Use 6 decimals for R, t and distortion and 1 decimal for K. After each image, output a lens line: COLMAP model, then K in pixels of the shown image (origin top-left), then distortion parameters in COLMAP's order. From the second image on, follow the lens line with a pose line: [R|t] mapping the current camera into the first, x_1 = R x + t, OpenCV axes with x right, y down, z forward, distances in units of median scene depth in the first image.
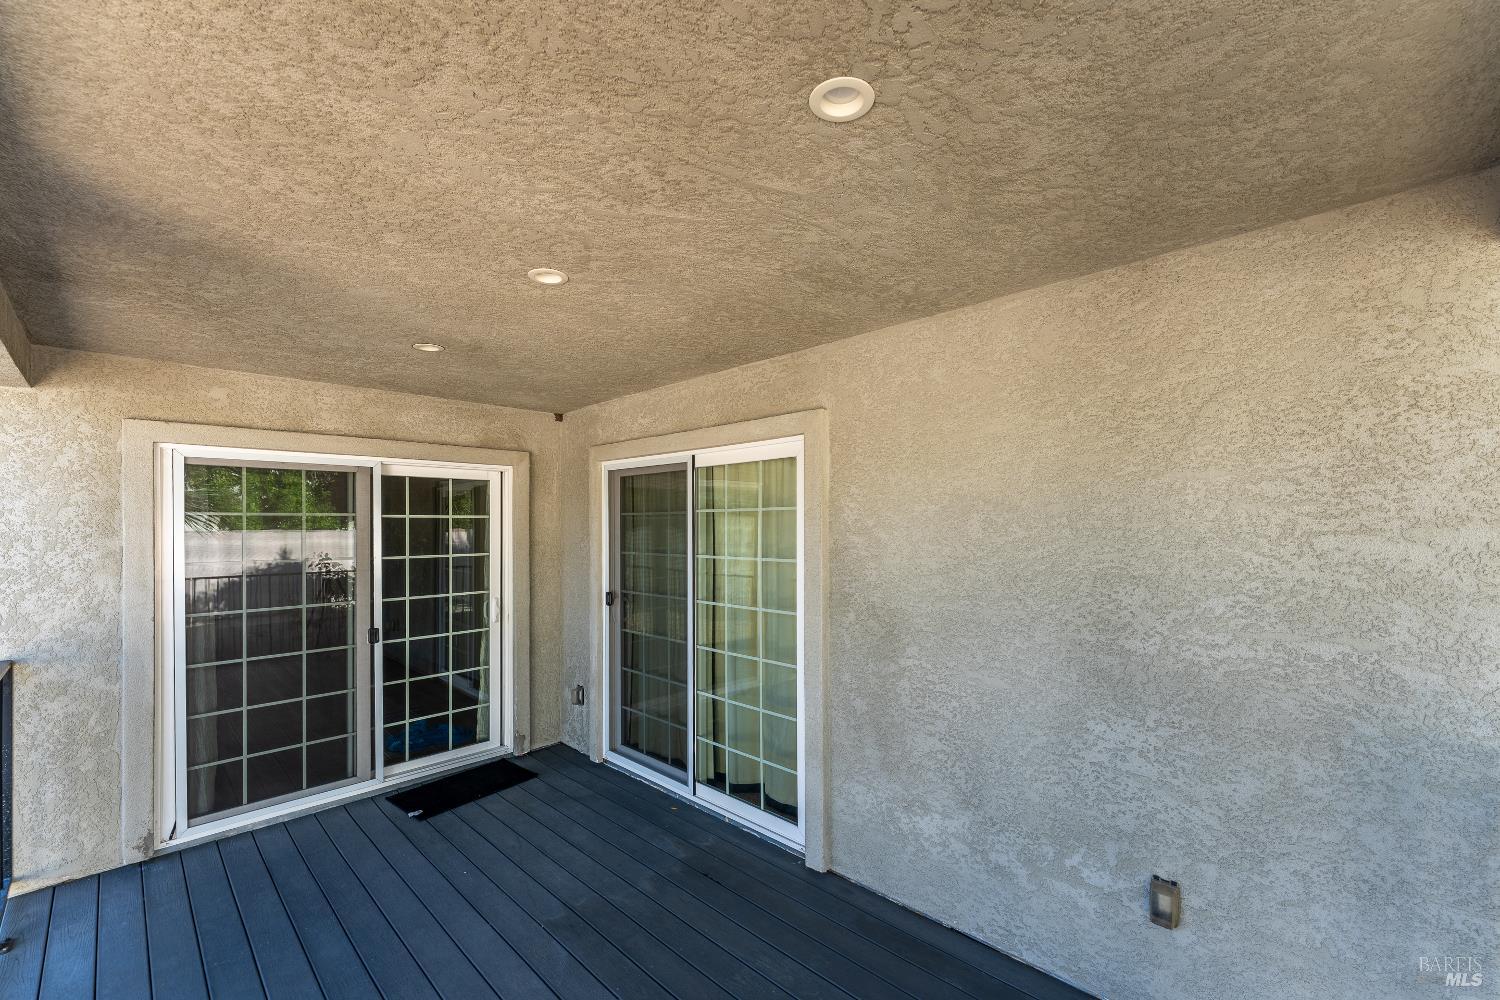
lens RADIAL K [[622.4, 0, 747.3], [0, 622.4, 514.2], [0, 0, 1]] dist [-0.002432, -0.000228]
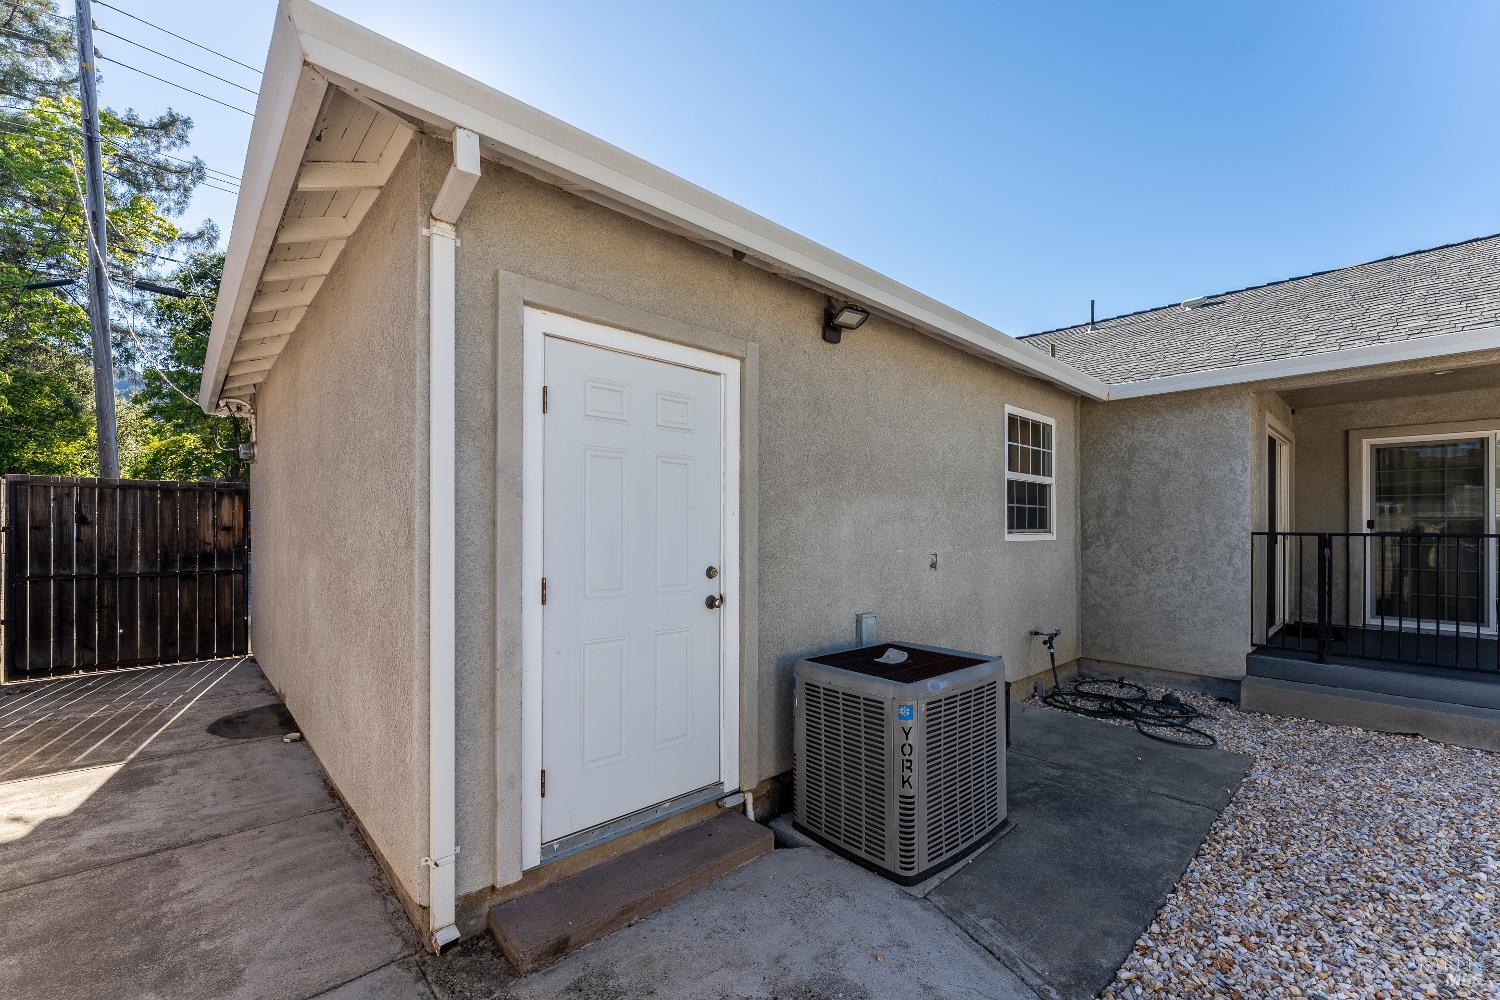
lens RADIAL K [[616.7, 0, 760.5], [0, 616.7, 529.3], [0, 0, 1]] dist [-0.001161, -0.000663]
pose [[0.999255, 0.009879, -0.037319, -2.376449], [-0.009382, 0.999865, 0.013472, 0.191824], [0.037447, -0.013112, 0.999213, -0.893456]]
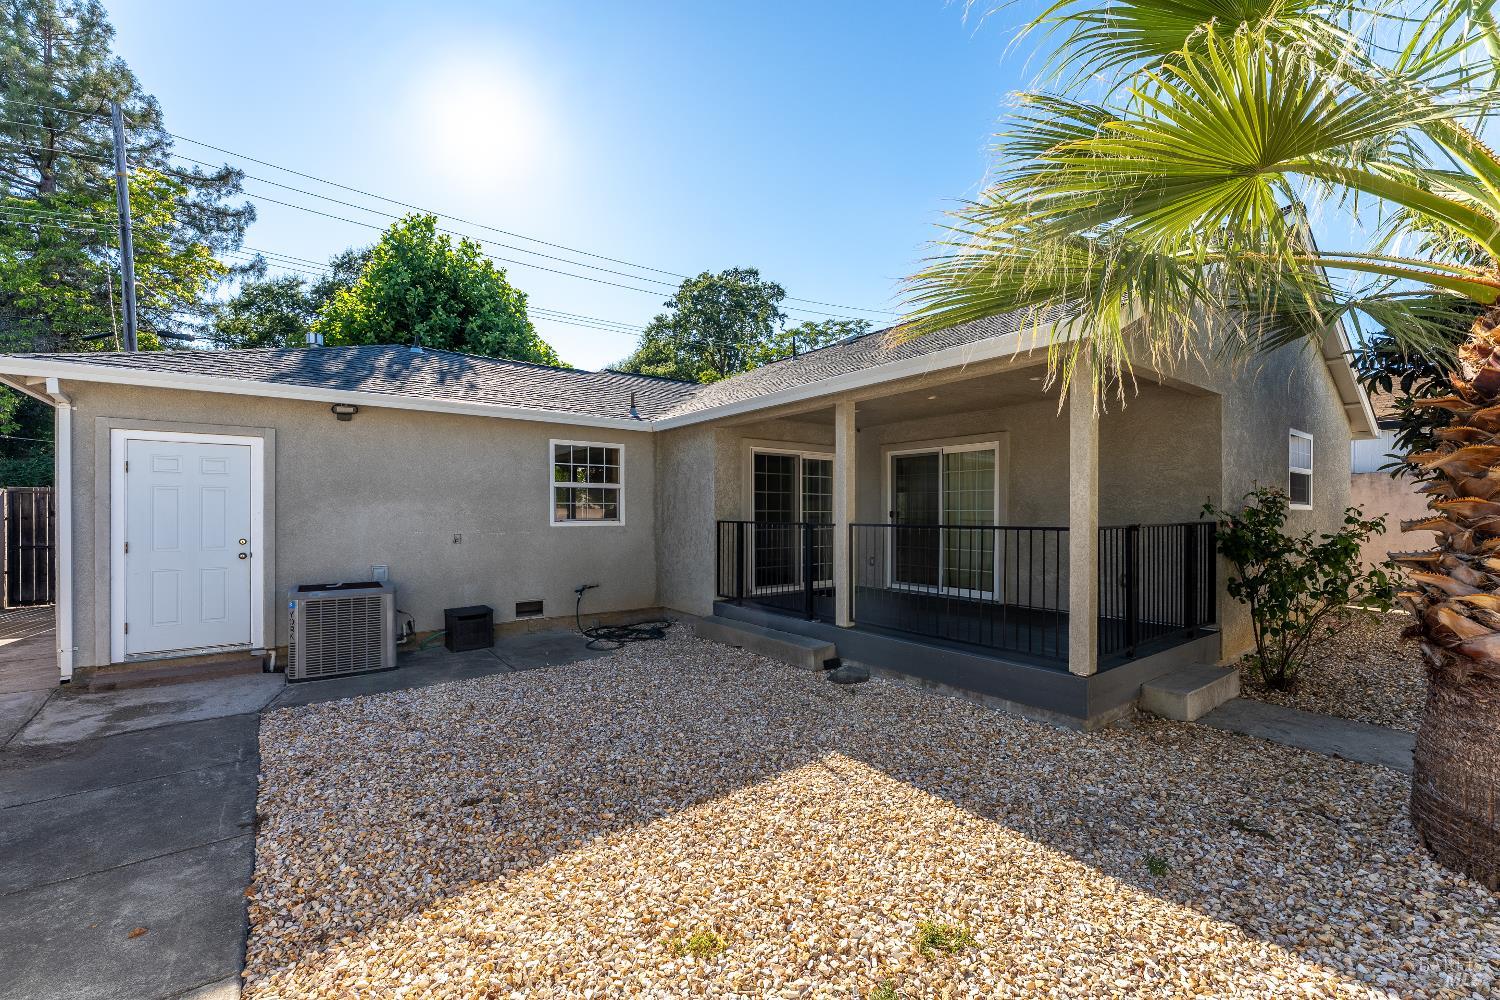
lens RADIAL K [[622.4, 0, 747.3], [0, 622.4, 514.2], [0, 0, 1]] dist [-0.002432, -0.000228]
pose [[0.988952, 0.008724, -0.147976, -0.550355], [-0.006550, 0.999863, 0.015172, 0.142476], [0.148088, -0.014035, 0.988875, -1.697896]]
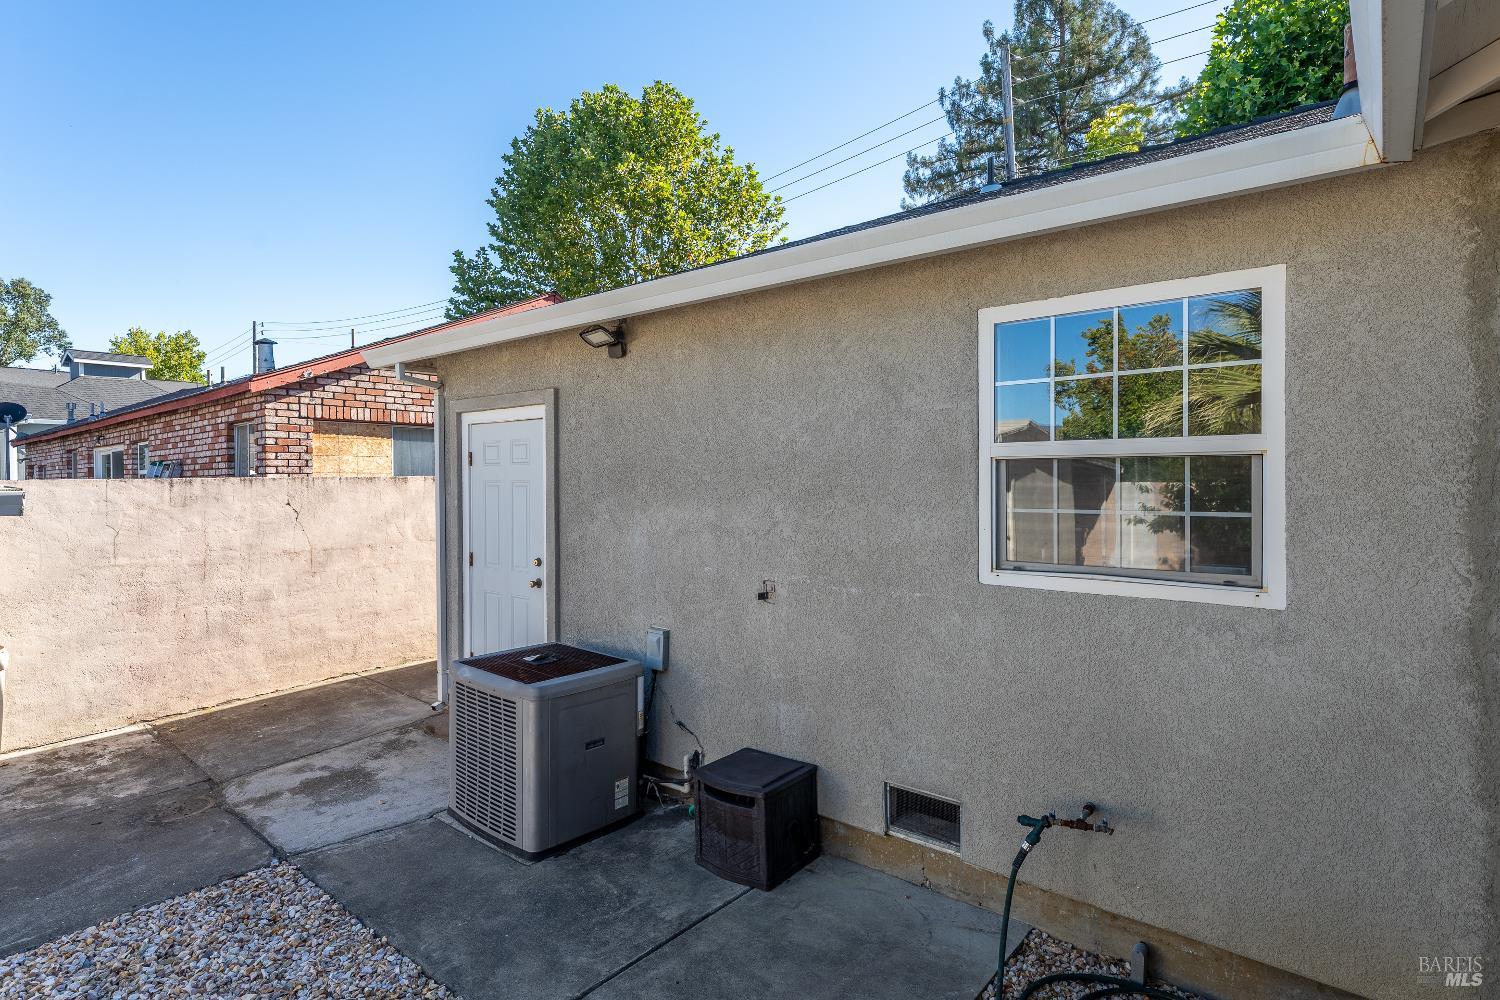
lens RADIAL K [[766.9, 0, 757.5], [0, 766.9, 486.1], [0, 0, 1]] dist [0.000571, -0.000272]
pose [[0.091649, 0.017313, -0.995641, -0.757866], [0.017205, 0.999672, 0.018967, 0.081920], [0.995643, -0.018869, 0.091321, 0.407372]]
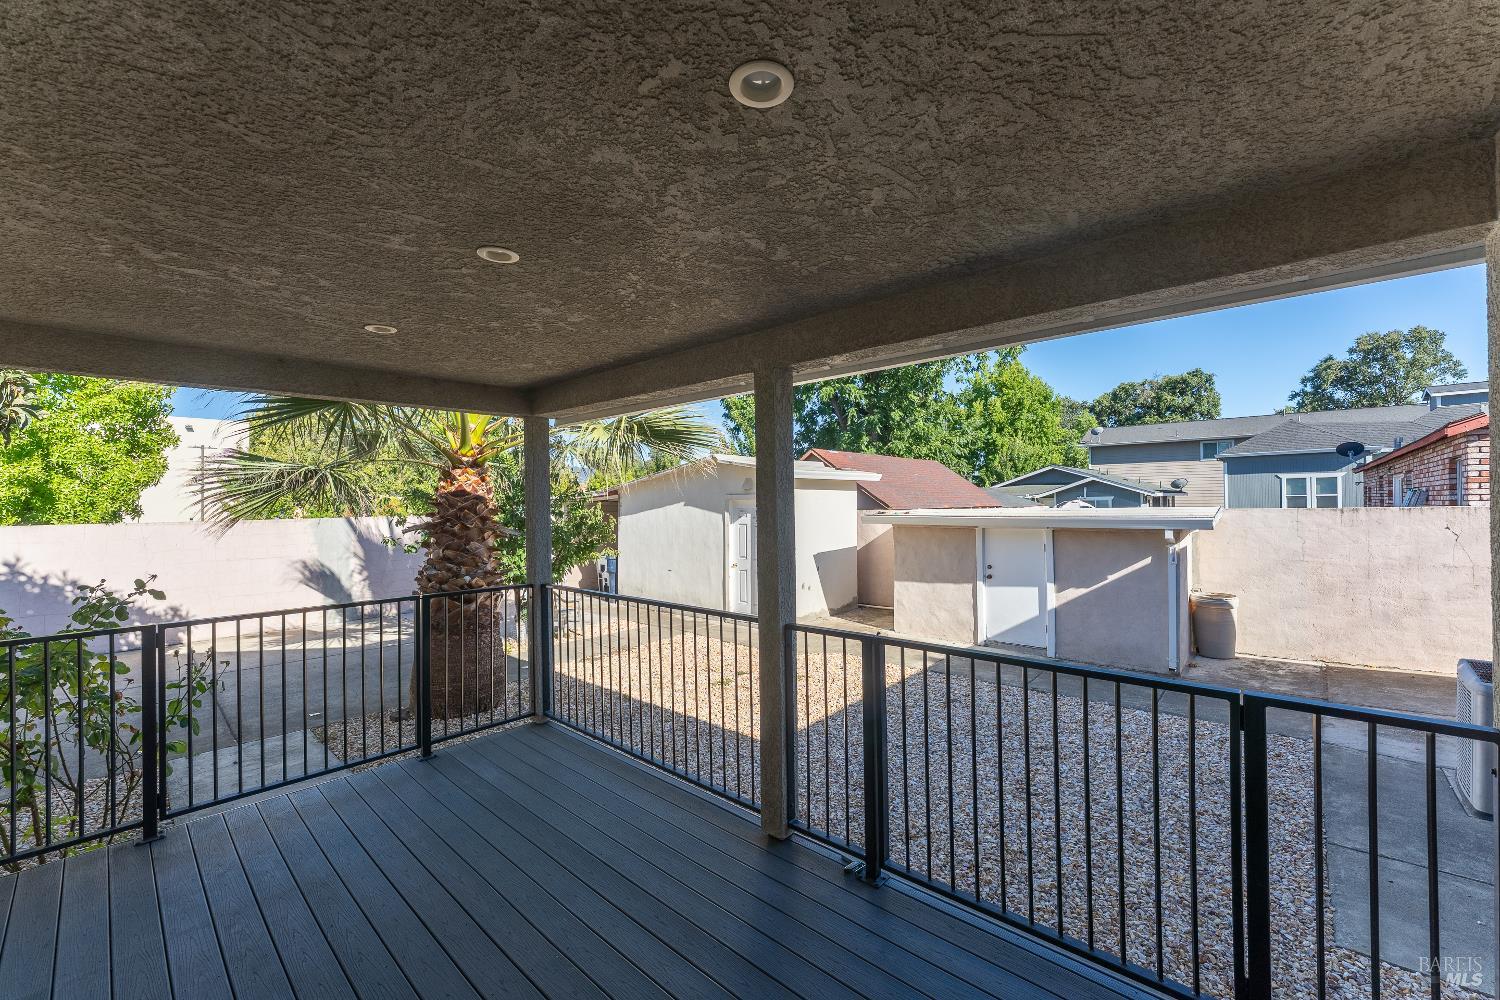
lens RADIAL K [[599.2, 0, 754.7], [0, 599.2, 502.1], [0, 0, 1]] dist [-0.001622, -0.000388]
pose [[-0.998763, 0.023325, -0.043925, -0.458277], [0.023835, 0.999654, -0.011133, 0.021157], [0.043650, -0.012166, -0.998973, 1.333923]]
